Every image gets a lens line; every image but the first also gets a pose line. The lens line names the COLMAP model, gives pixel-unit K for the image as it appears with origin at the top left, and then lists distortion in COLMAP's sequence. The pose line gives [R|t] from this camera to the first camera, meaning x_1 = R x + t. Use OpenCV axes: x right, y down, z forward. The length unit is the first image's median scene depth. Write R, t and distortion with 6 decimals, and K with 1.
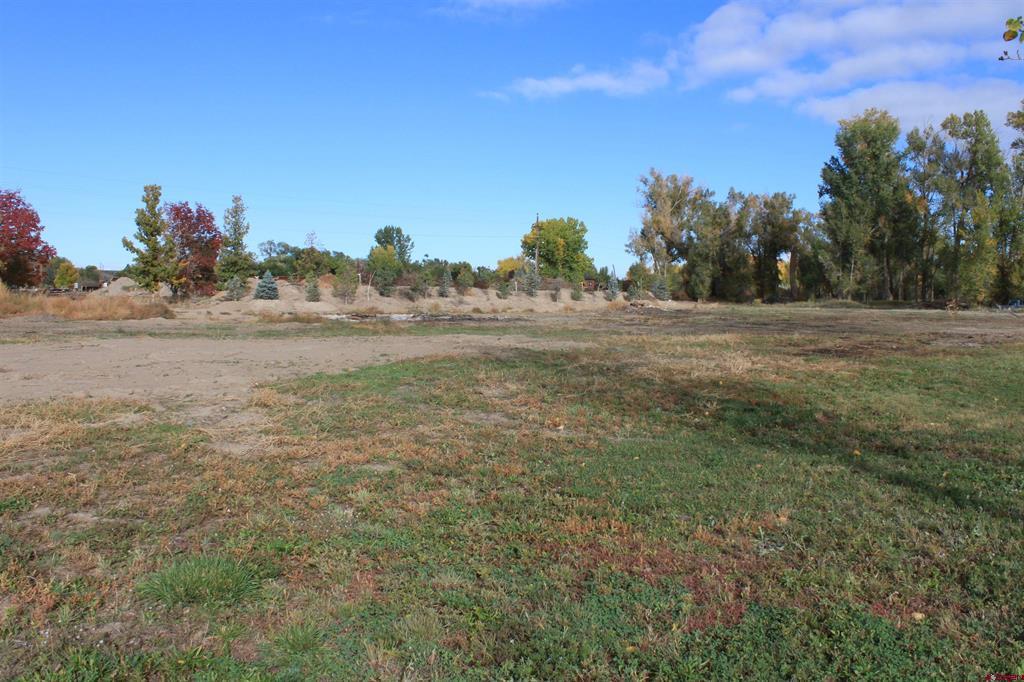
lens RADIAL K [[865.1, 0, 512.0], [0, 865.1, 341.0], [0, 0, 1]] dist [-0.154028, 0.145665]
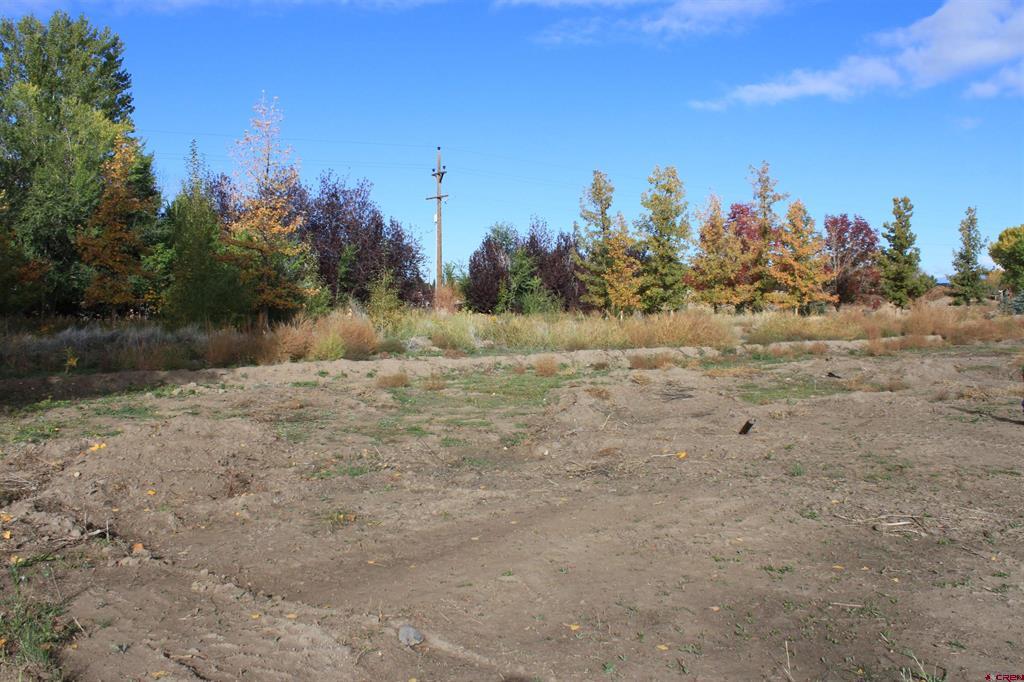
lens RADIAL K [[858.8, 0, 512.0], [0, 858.8, 341.0], [0, 0, 1]] dist [-0.165050, 0.147011]
pose [[0.976777, -0.008570, -0.214089, -0.046847], [0.005912, 0.999897, -0.013049, -0.000966], [0.214179, 0.011480, 0.976727, 0.000557]]
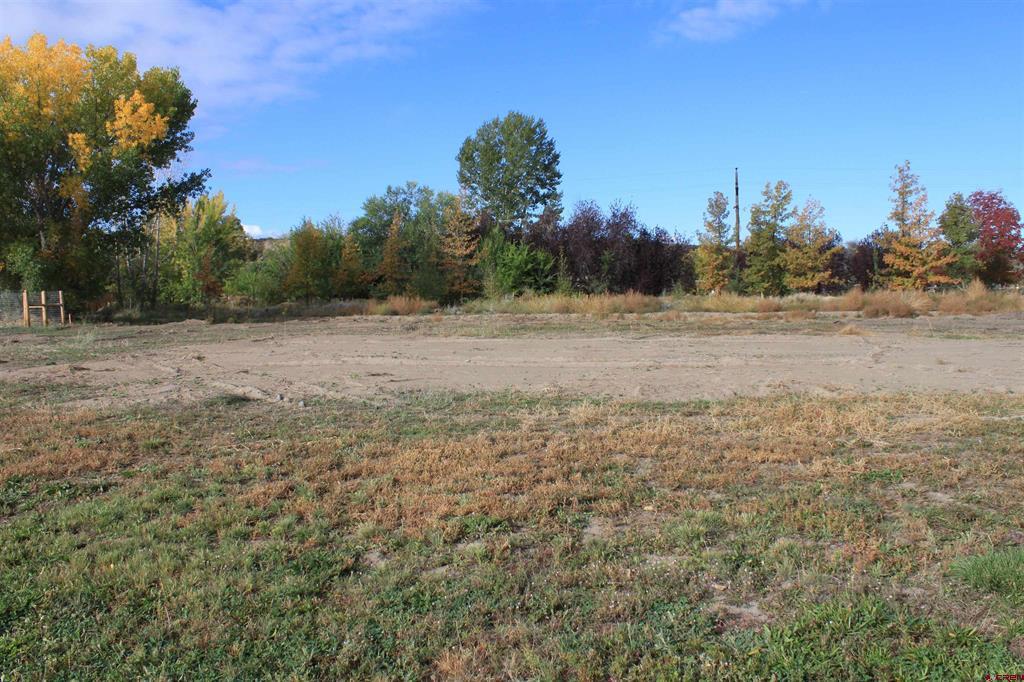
lens RADIAL K [[865.1, 0, 512.0], [0, 865.1, 341.0], [0, 0, 1]] dist [-0.154028, 0.145665]
pose [[0.462485, 0.027707, -0.886194, 0.338993], [-0.026513, 0.999497, 0.017413, 0.011567], [0.886231, 0.015443, 0.462987, 0.020708]]
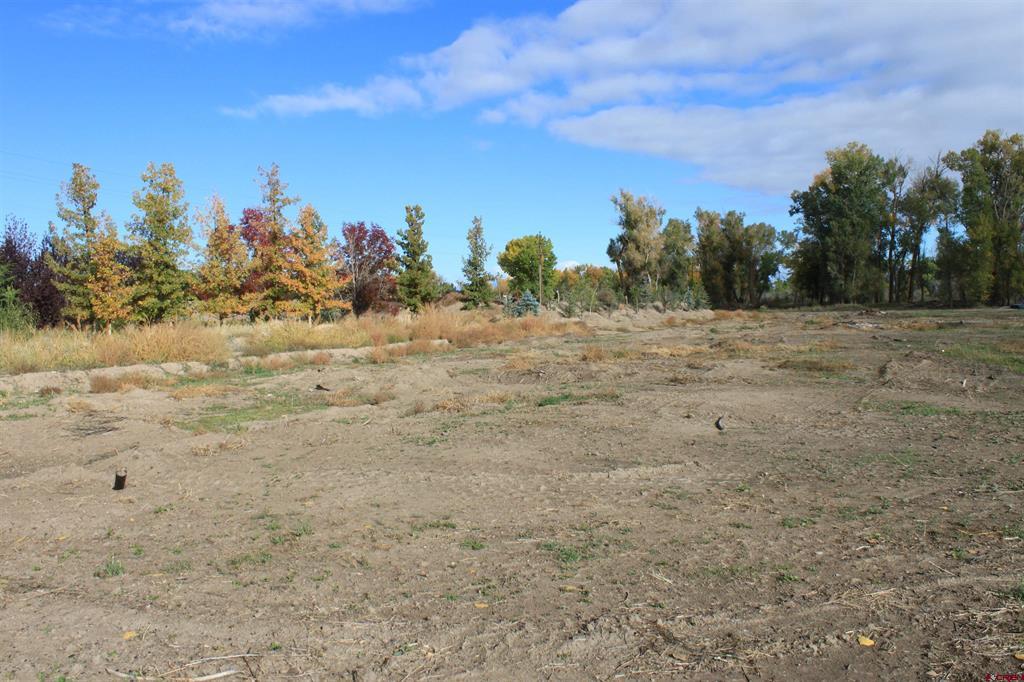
lens RADIAL K [[858.8, 0, 512.0], [0, 858.8, 341.0], [0, 0, 1]] dist [-0.165050, 0.147011]
pose [[0.949350, -0.046313, 0.310788, -0.045064], [0.051868, 0.998608, -0.009628, -0.000993], [-0.309909, 0.025260, 0.950430, 0.003586]]
